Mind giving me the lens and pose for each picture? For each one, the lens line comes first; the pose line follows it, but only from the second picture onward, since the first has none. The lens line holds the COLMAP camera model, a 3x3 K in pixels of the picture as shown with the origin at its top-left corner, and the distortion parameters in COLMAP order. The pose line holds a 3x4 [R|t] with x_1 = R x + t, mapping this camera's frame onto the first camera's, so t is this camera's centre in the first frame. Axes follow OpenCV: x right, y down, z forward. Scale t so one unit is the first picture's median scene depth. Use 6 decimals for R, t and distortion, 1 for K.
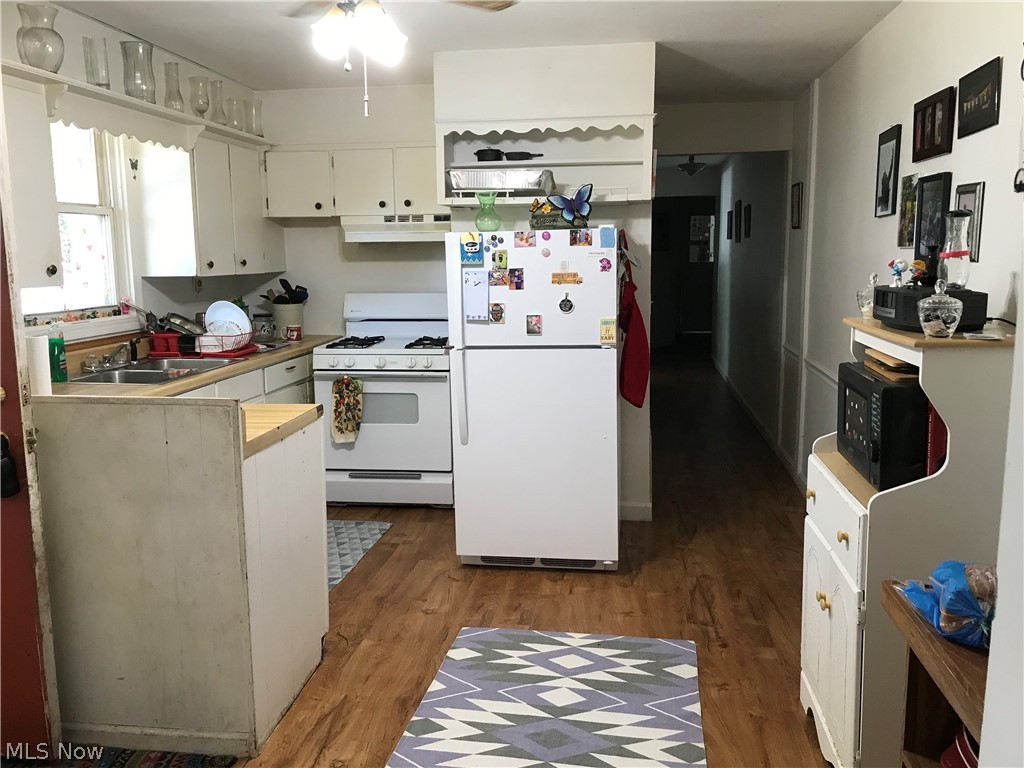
lens RADIAL K [[837.9, 0, 513.4], [0, 837.9, 379.0], [0, 0, 1]] dist [0.025191, -0.039304]
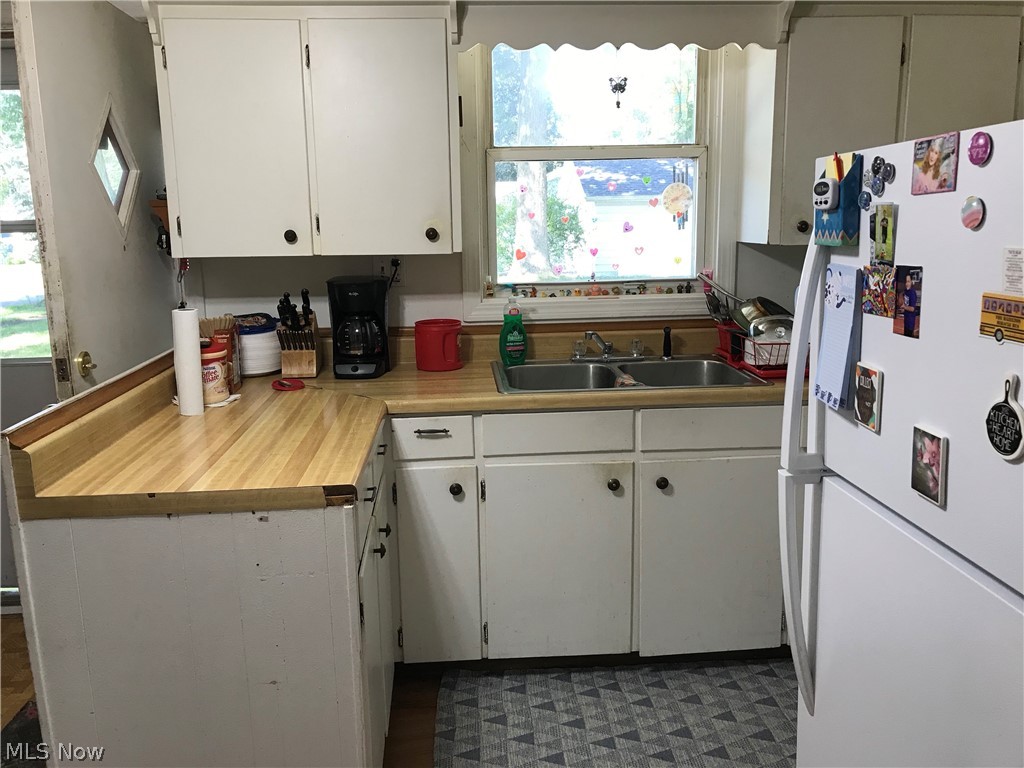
lens RADIAL K [[837.9, 0, 510.5], [0, 837.9, 378.8], [0, 0, 1]] dist [0.025191, -0.039304]
pose [[0.189048, 0.194407, -0.962531, 0.272294], [-0.128450, 0.976680, 0.172036, -0.125775], [0.973530, 0.091114, 0.209611, 0.801003]]
